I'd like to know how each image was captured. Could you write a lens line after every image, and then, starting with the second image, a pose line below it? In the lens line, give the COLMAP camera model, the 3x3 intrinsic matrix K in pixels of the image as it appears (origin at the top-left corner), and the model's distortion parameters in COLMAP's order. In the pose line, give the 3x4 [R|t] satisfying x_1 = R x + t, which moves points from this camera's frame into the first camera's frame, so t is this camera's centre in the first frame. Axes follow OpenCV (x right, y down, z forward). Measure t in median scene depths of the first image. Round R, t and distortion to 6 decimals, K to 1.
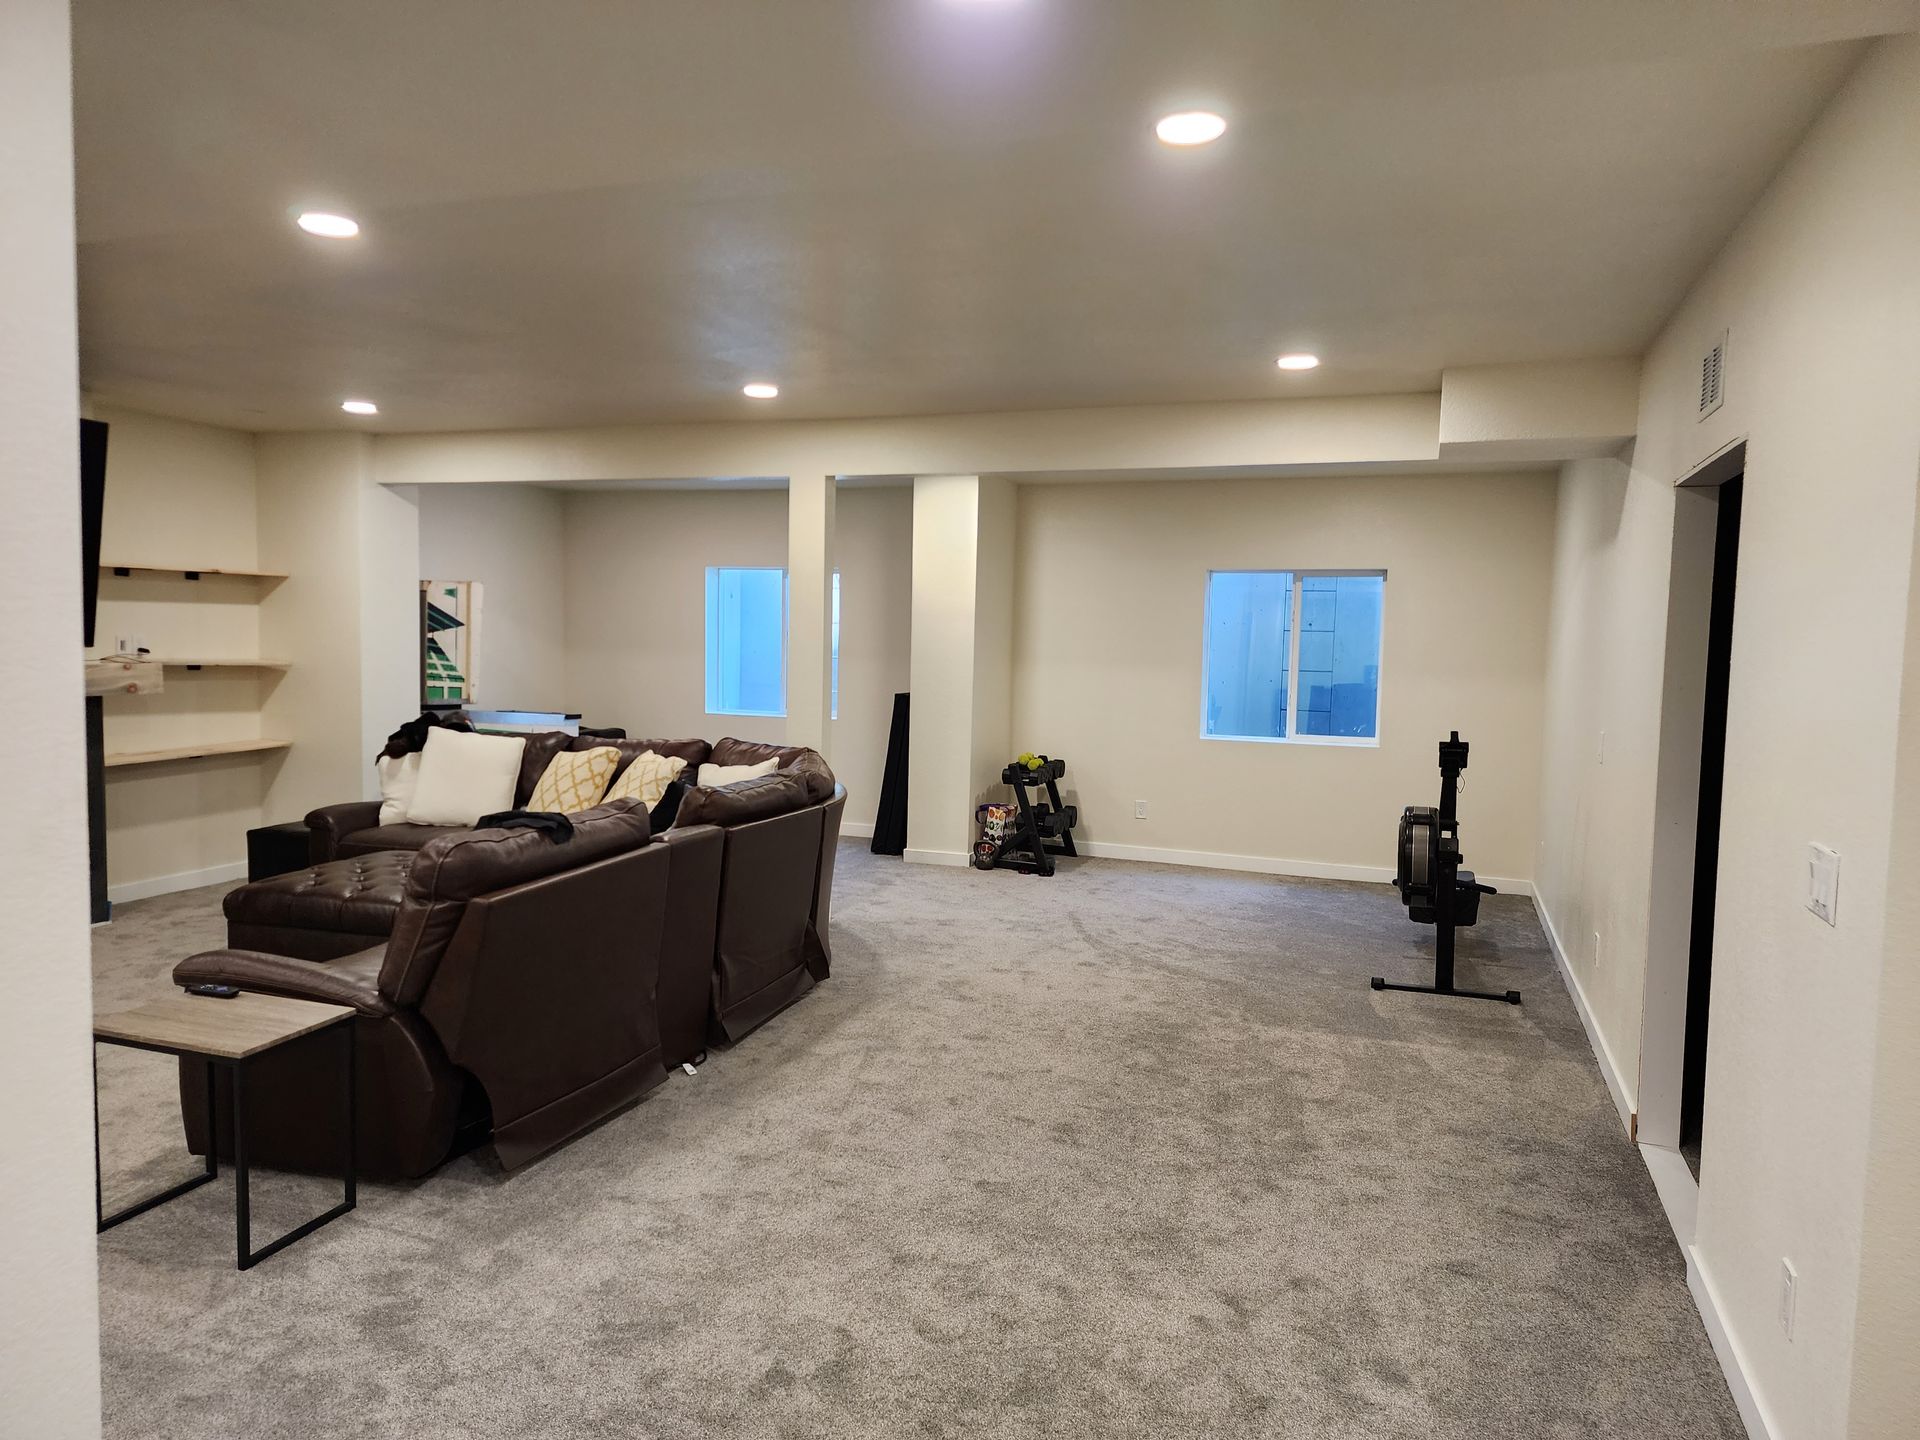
lens RADIAL K [[1301.7, 0, 959.3], [0, 1301.7, 725.2], [0, 0, 1]] dist [0.040565, -0.021417]
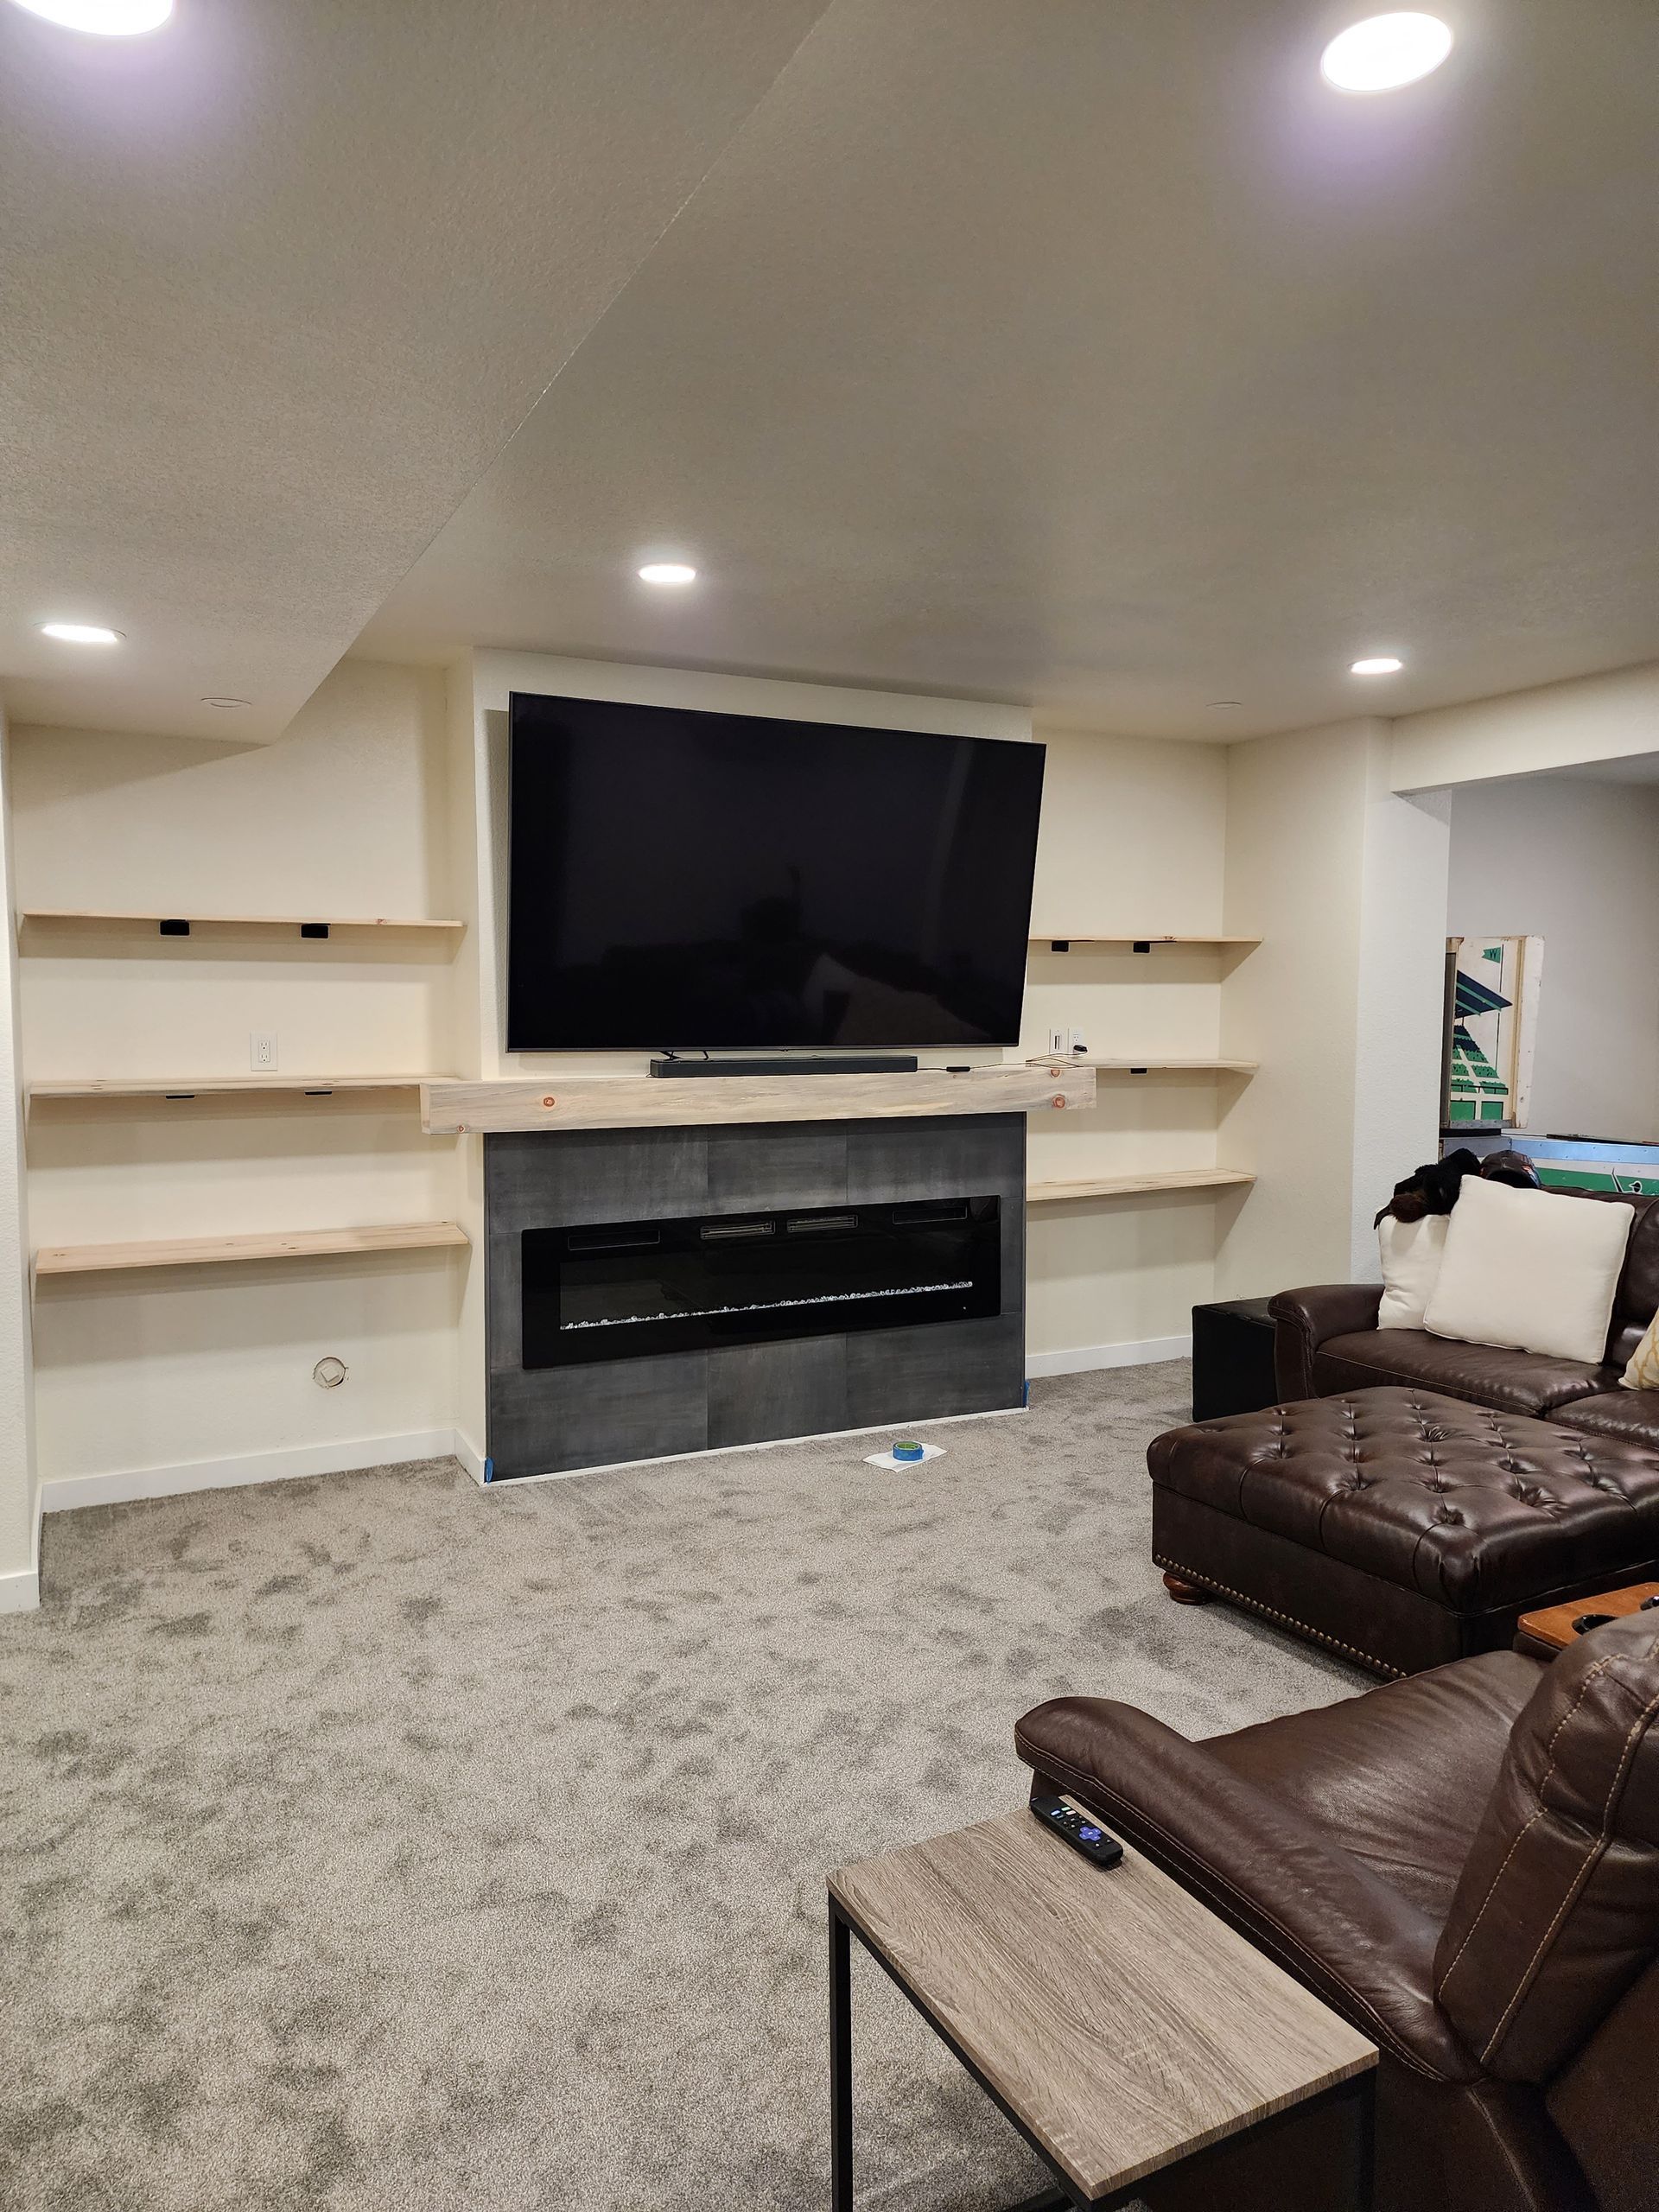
lens RADIAL K [[1499.7, 0, 826.6], [0, 1499.7, 1106.4], [0, 0, 1]] dist [0.040565, -0.021417]
pose [[0.730378, 0.030344, -0.682369, -0.136897], [-0.032882, 0.999416, 0.009247, -0.026551], [0.682252, 0.015684, 0.730949, 0.272430]]
